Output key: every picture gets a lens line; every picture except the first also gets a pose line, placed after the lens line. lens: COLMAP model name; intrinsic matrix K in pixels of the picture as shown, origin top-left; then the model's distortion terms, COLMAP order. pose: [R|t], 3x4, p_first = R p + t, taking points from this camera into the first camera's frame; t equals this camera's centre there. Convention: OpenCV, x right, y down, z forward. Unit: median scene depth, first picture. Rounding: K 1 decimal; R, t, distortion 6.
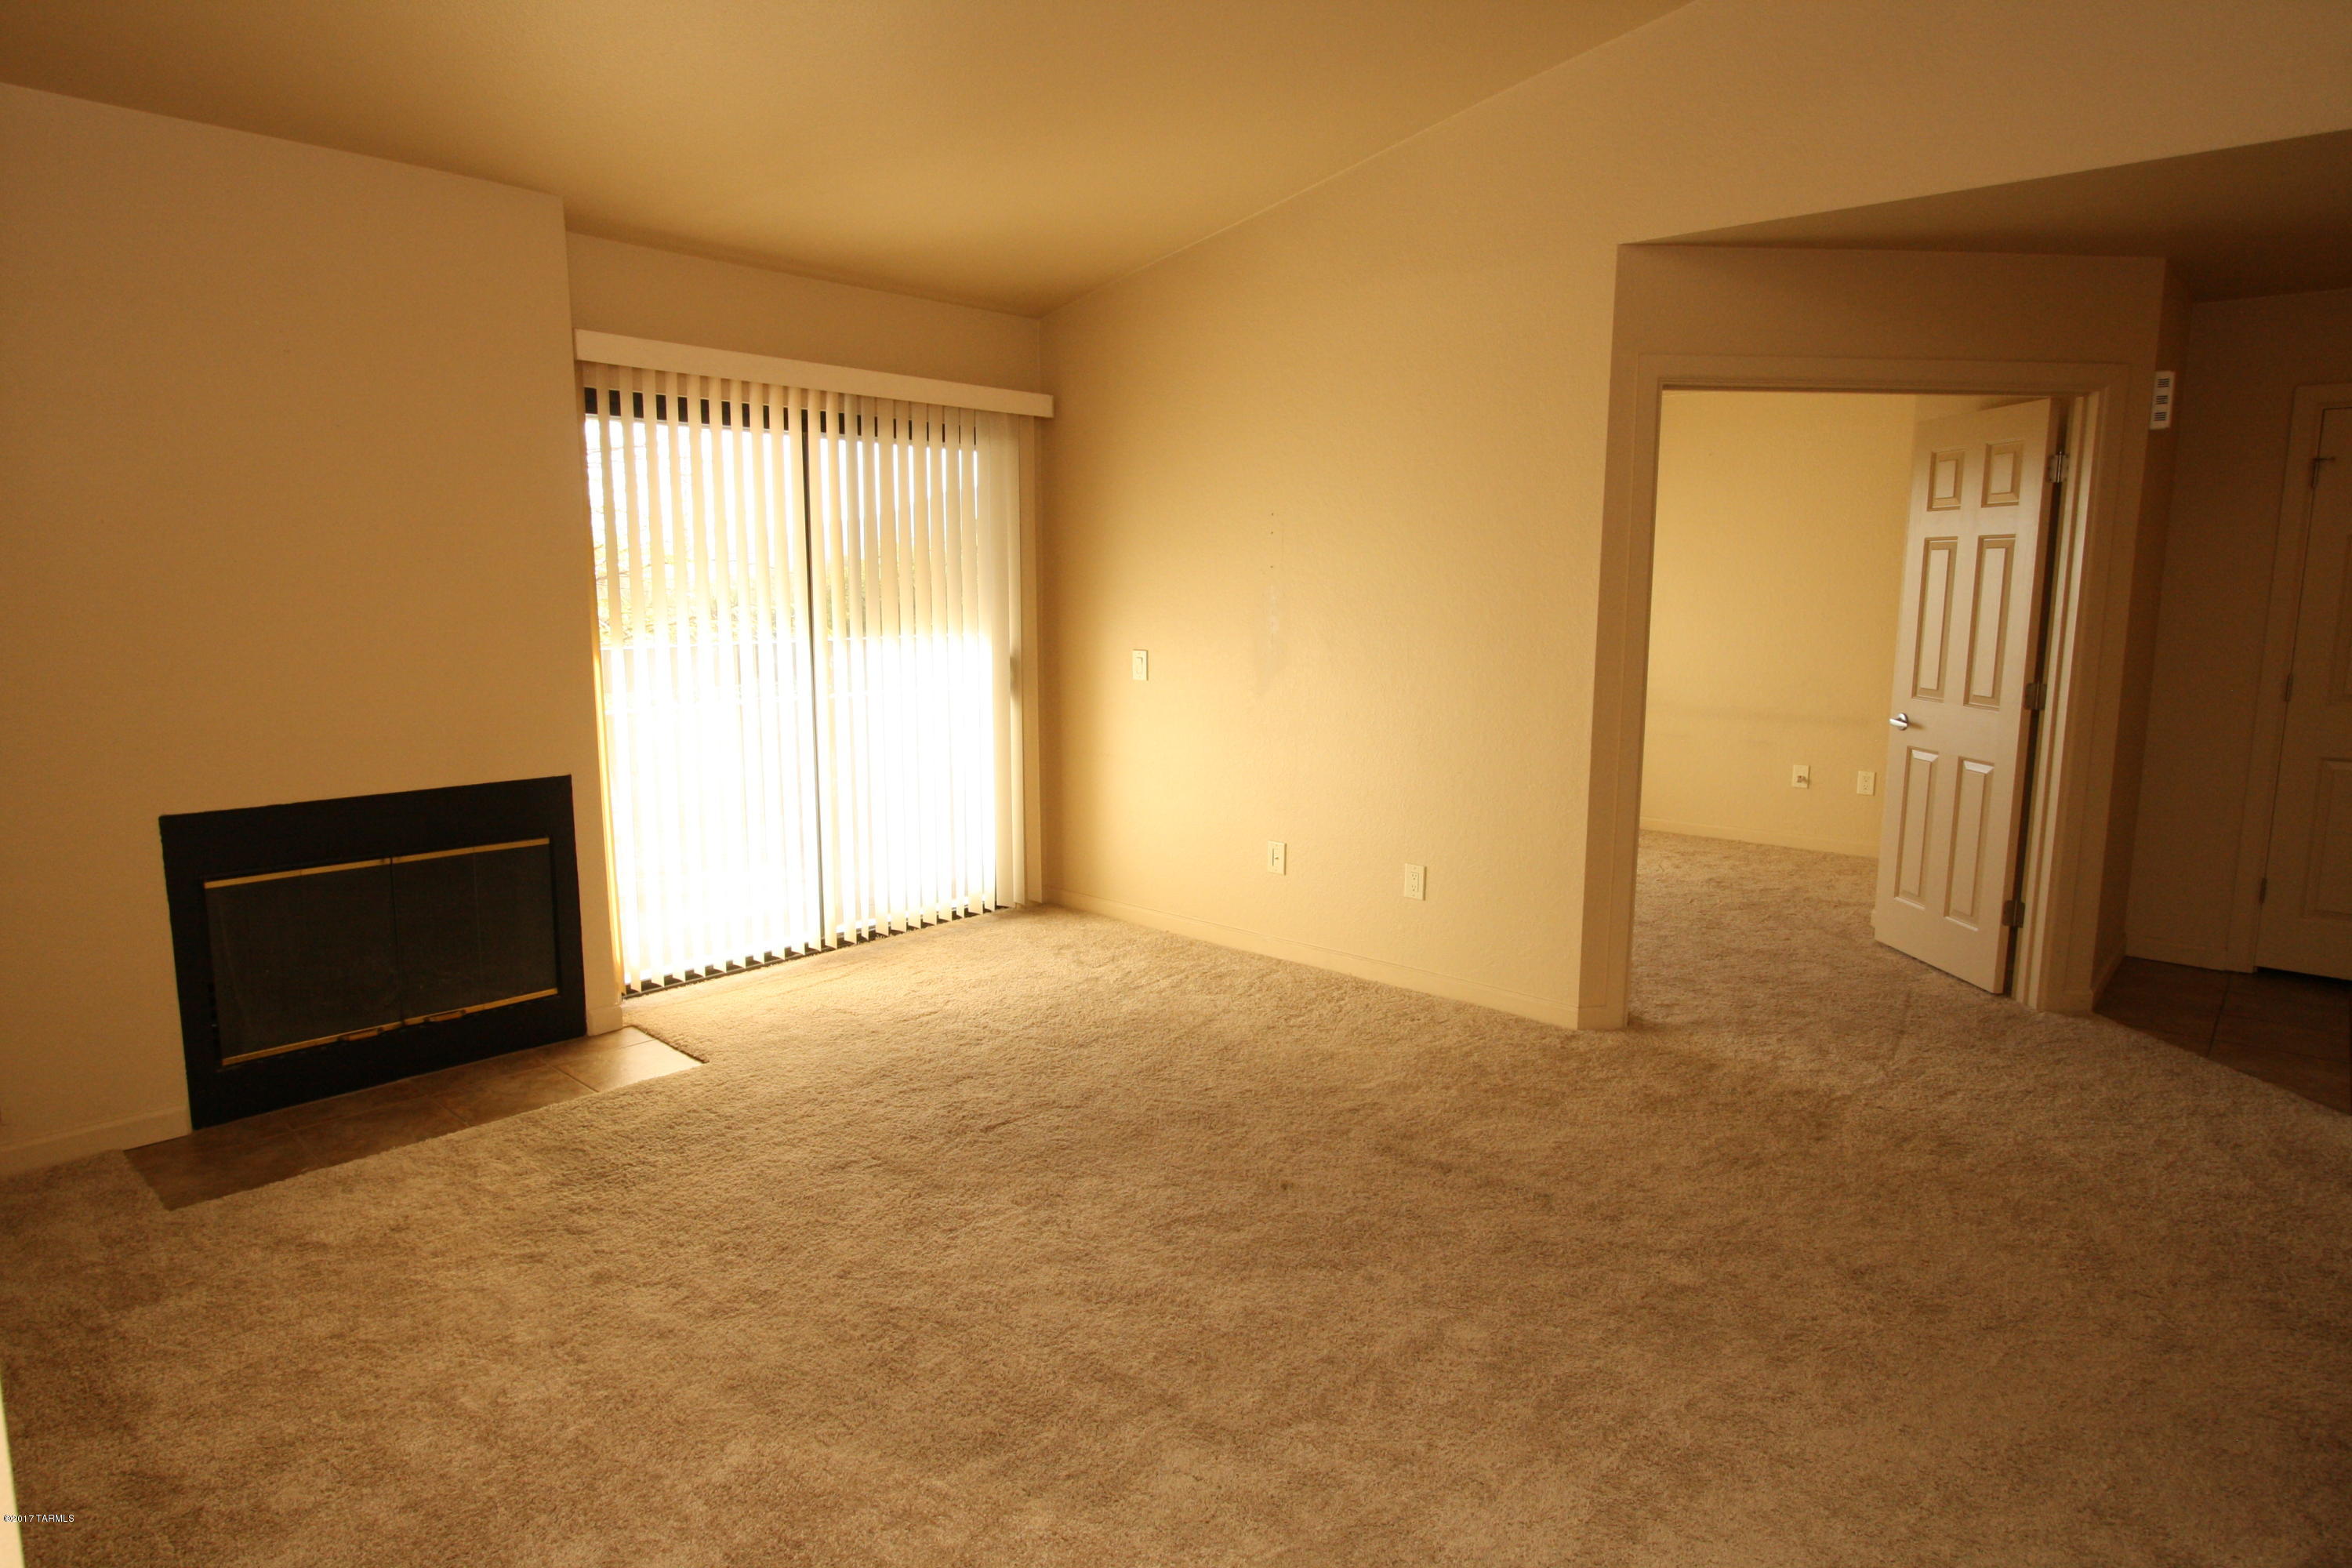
lens RADIAL K [[1357.6, 0, 1169.5], [0, 1357.6, 772.7], [0, 0, 1]] dist [-0.026239, 0.017843]
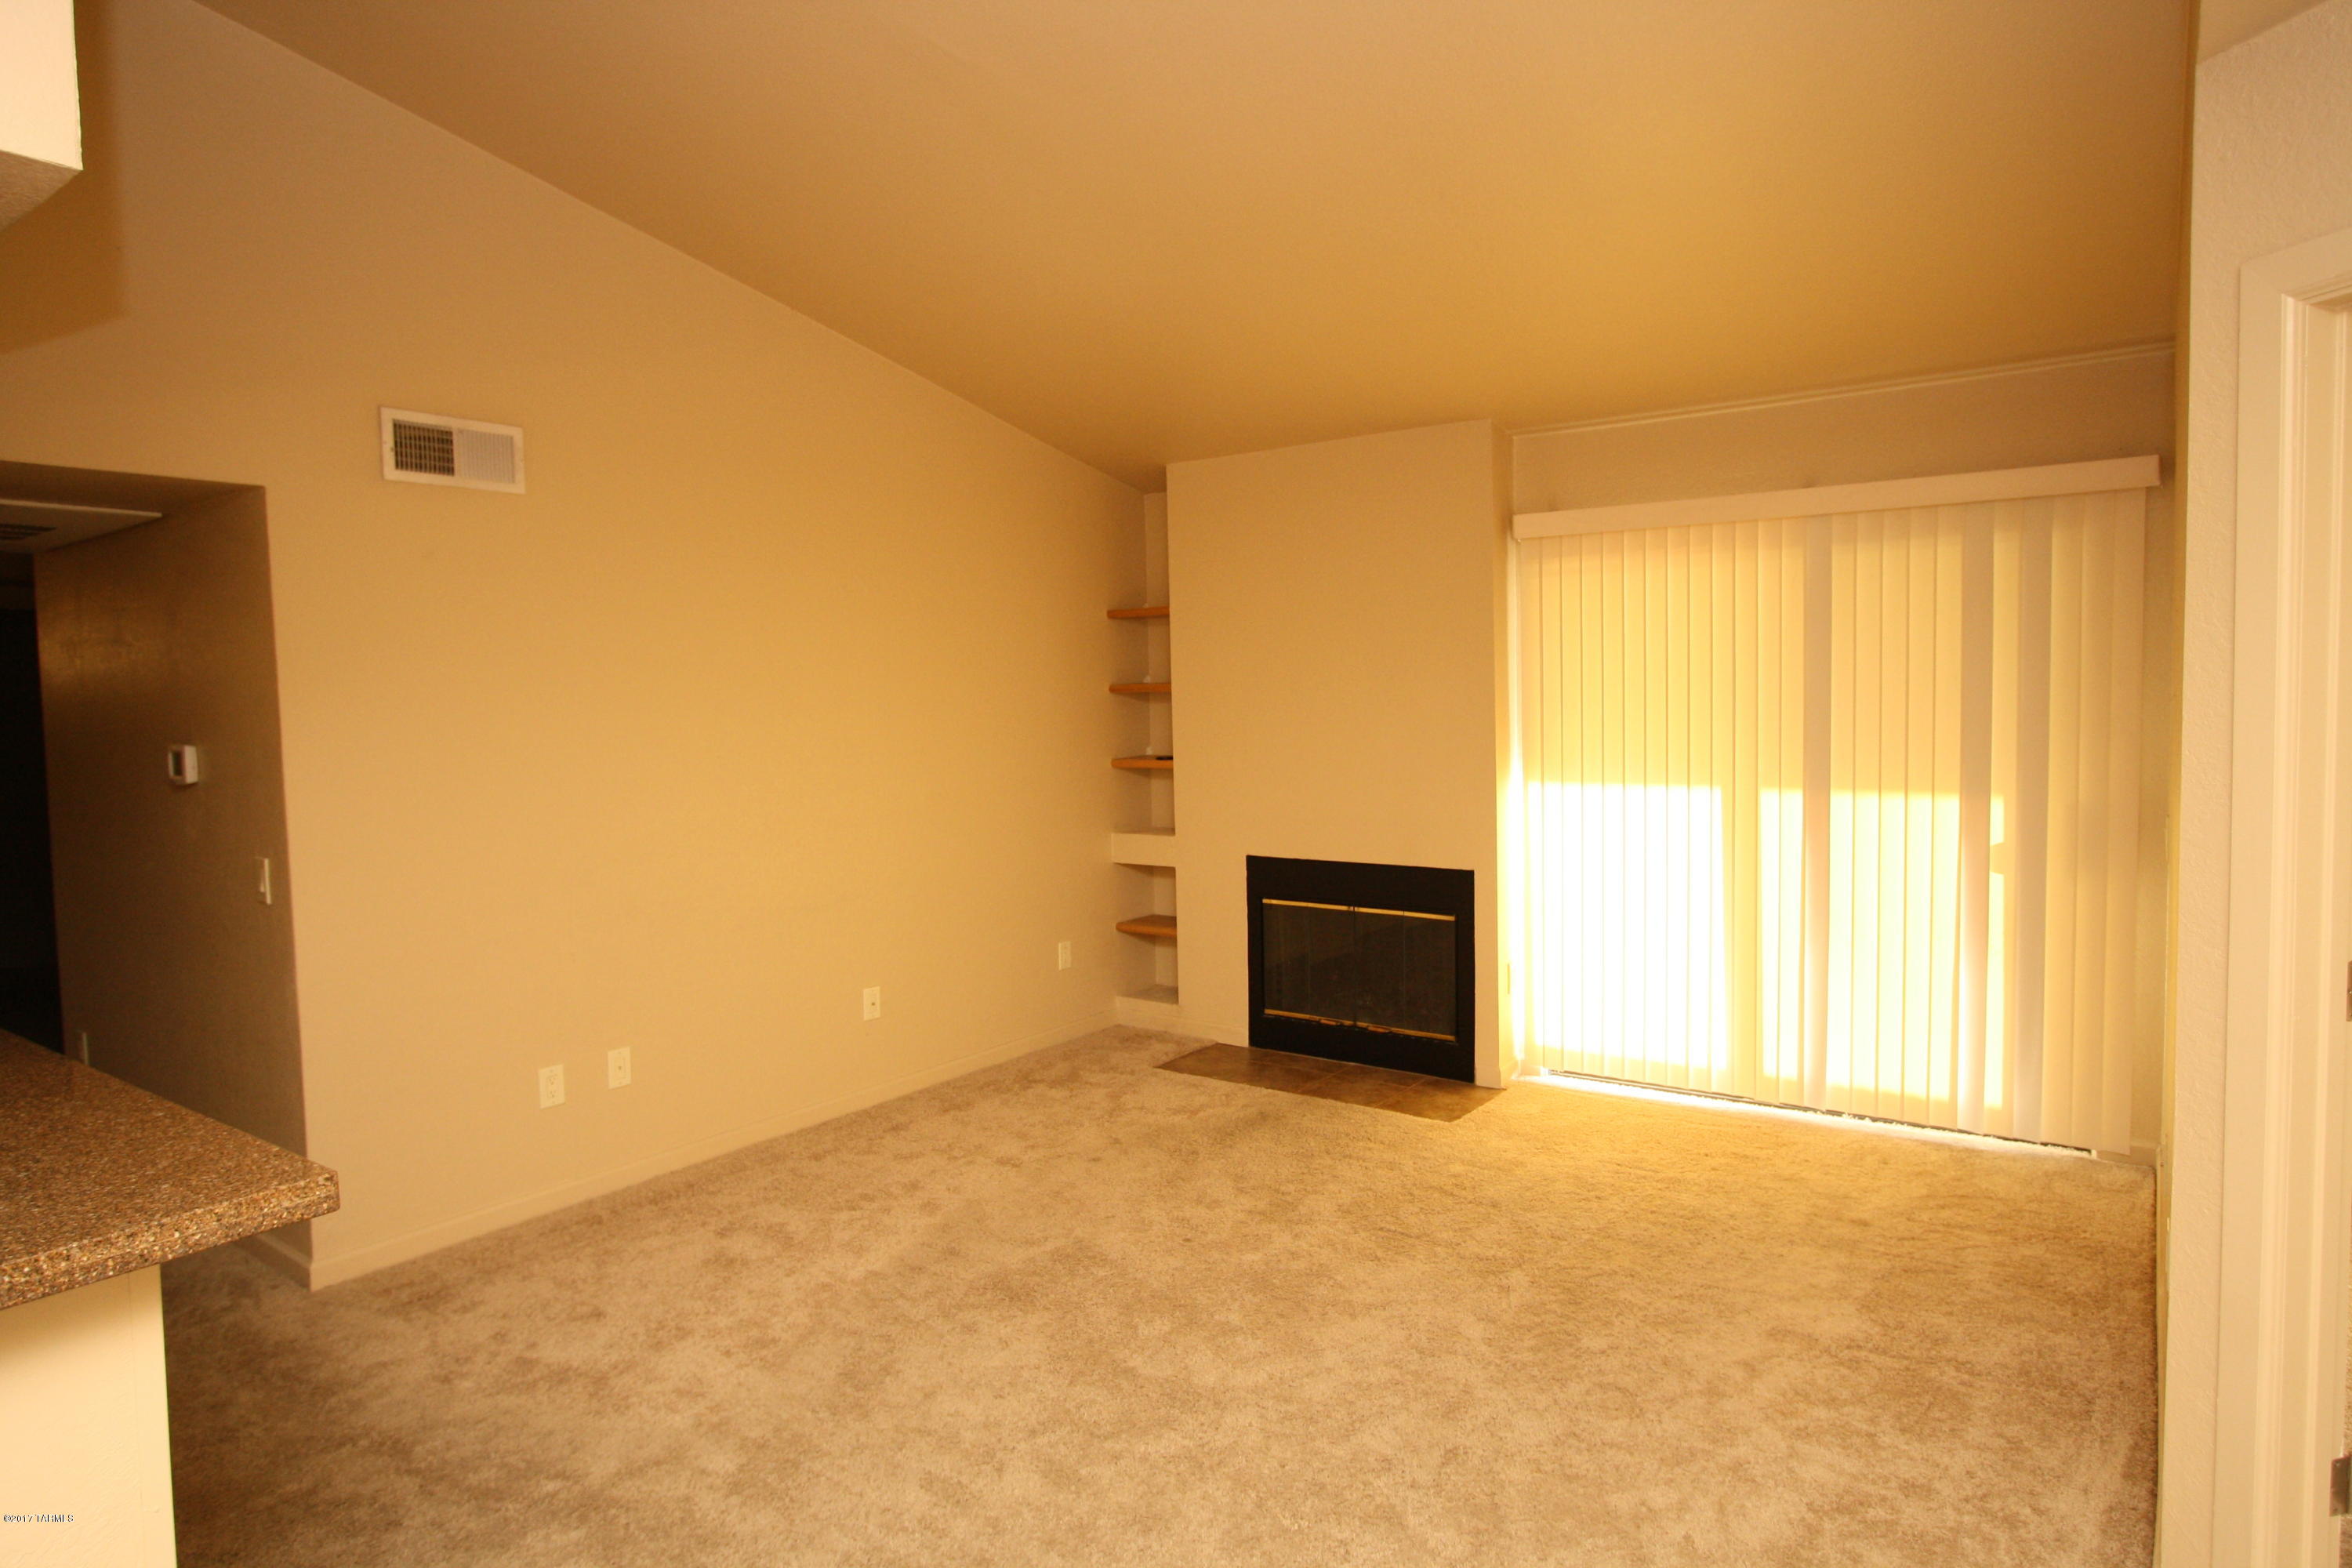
lens RADIAL K [[1354.1, 0, 1181.1], [0, 1354.1, 774.8], [0, 0, 1]] dist [-0.016343, 0.002806]
pose [[0.111422, 0.050431, -0.992493, 0.796770], [-0.118515, 0.992258, 0.037114, -0.104618], [0.986681, 0.113490, 0.116536, 0.597379]]
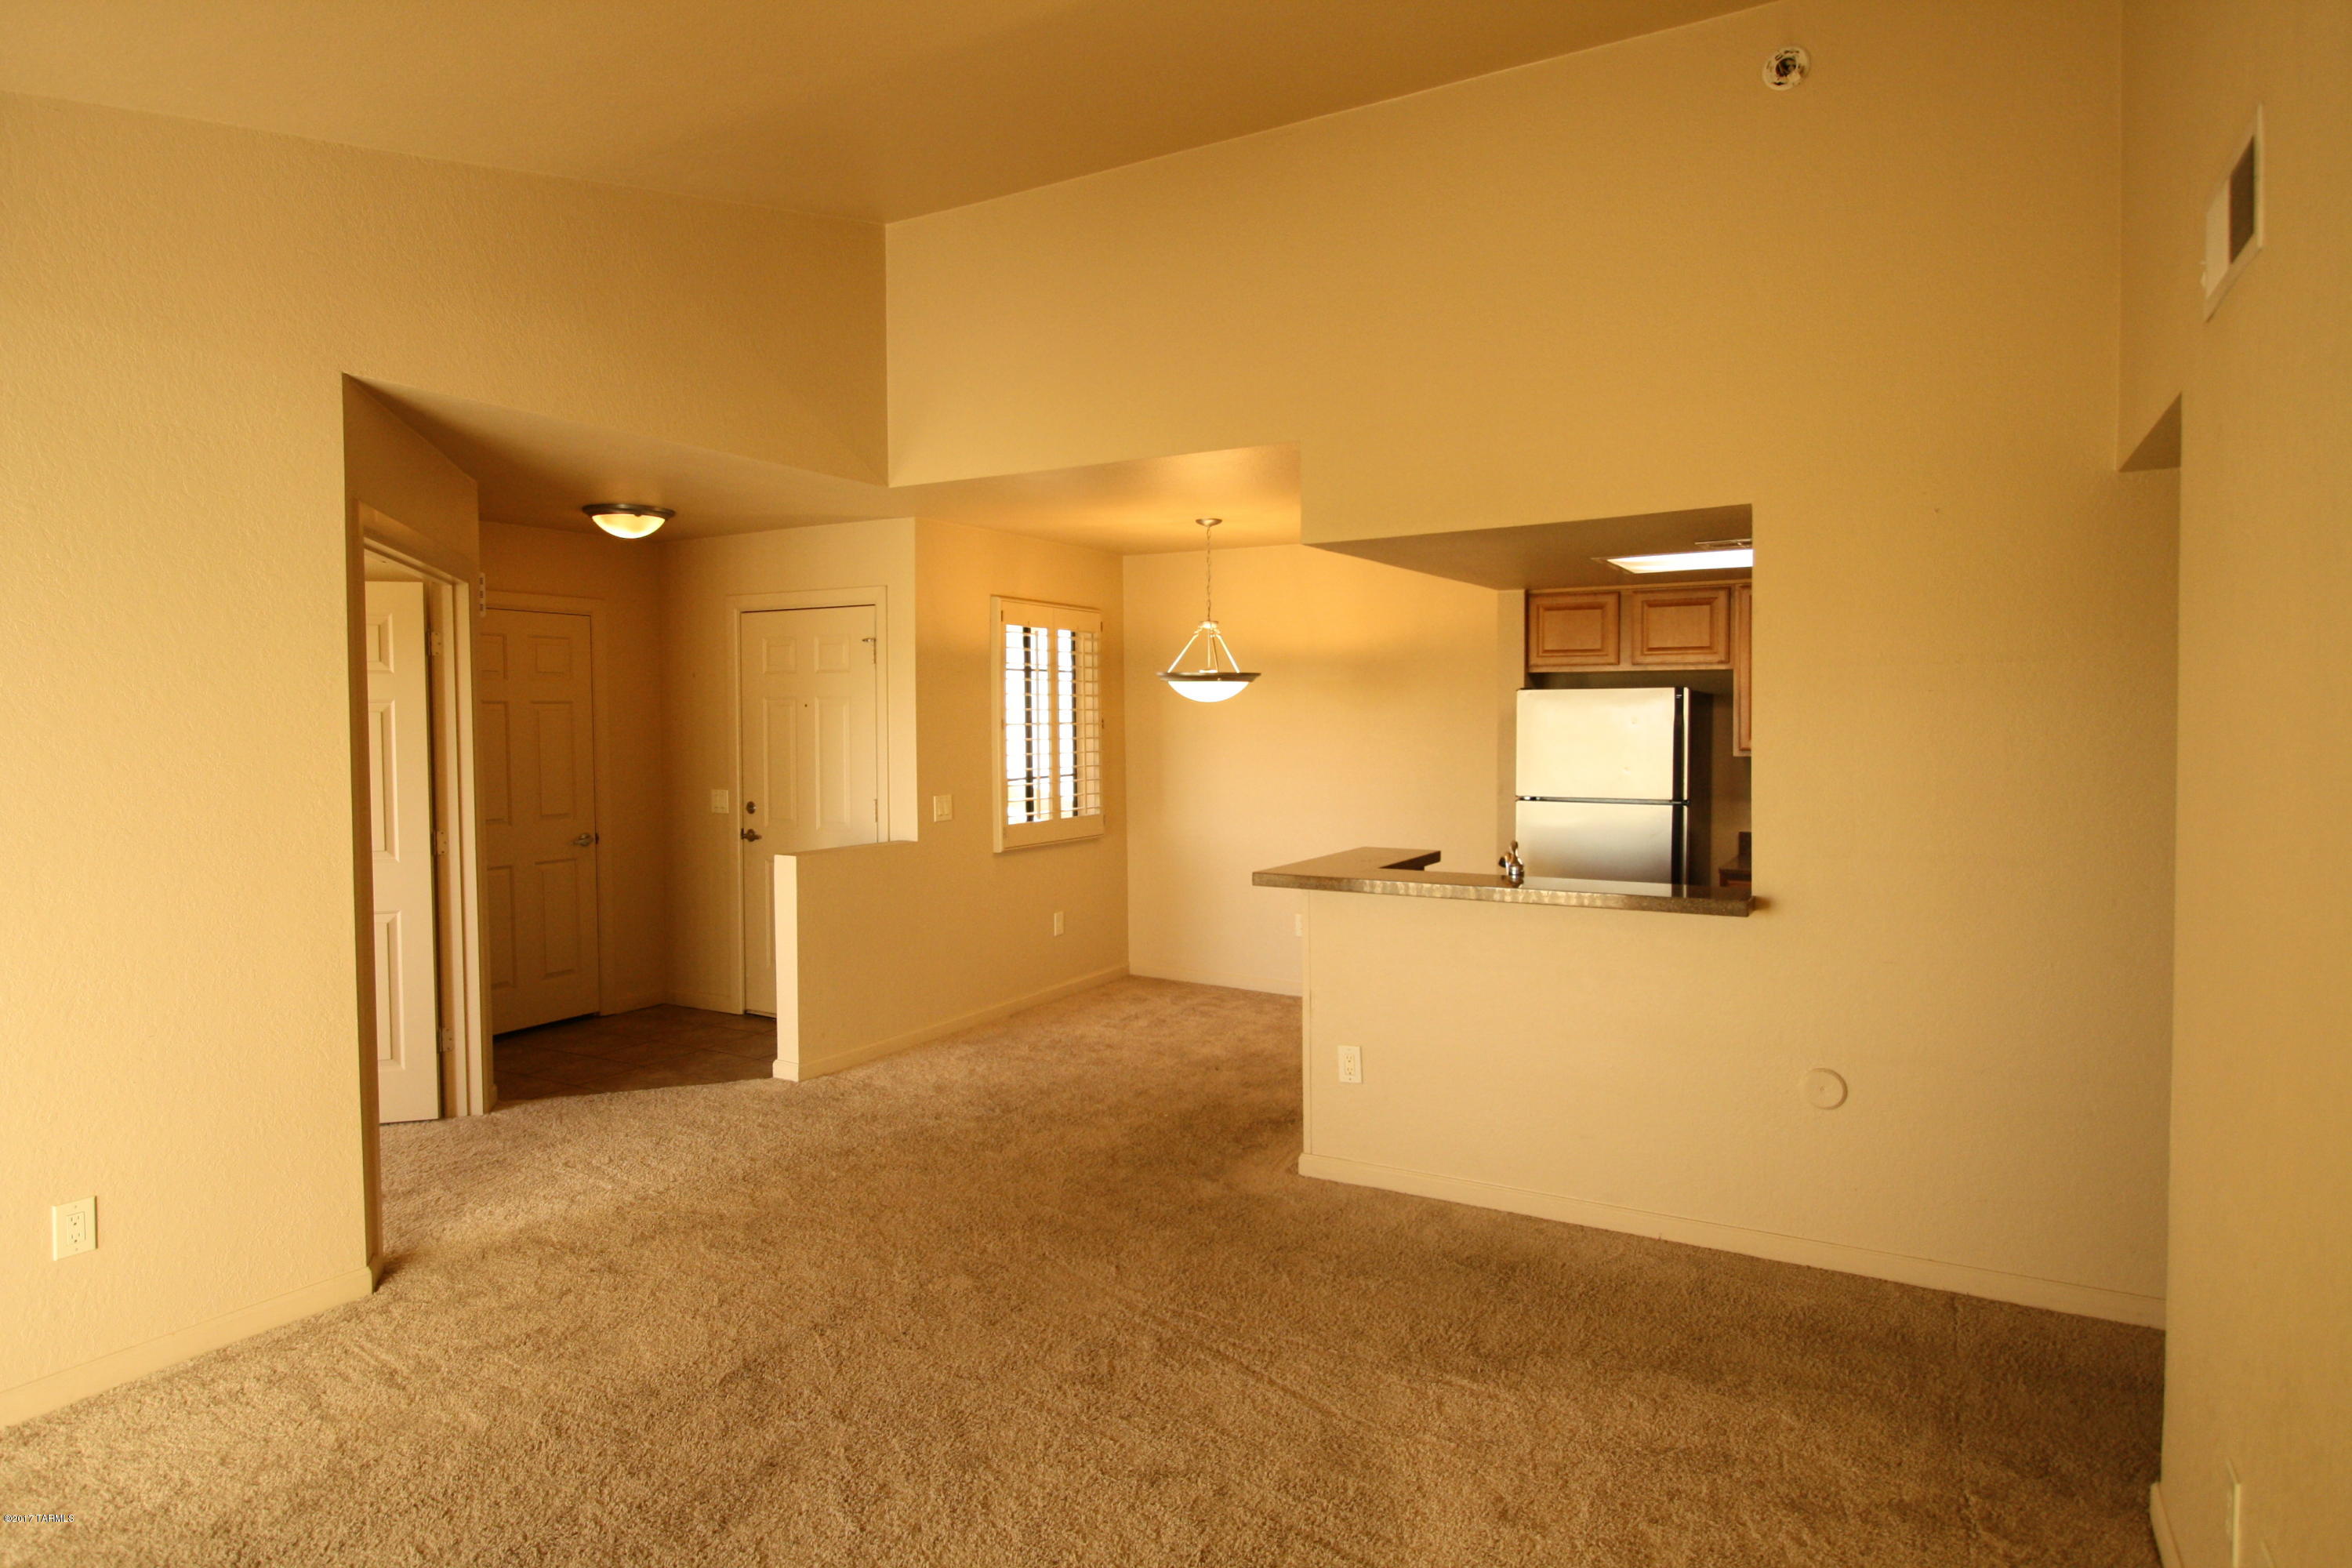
lens RADIAL K [[1330.9, 0, 1169.1], [0, 1330.9, 772.8], [0, 0, 1]] dist [-0.004062, -0.001017]
pose [[-0.212528, -0.043423, 0.976190, -0.619327], [0.144600, 0.986616, 0.075368, -0.122096], [-0.966397, 0.157175, -0.203405, 0.688082]]
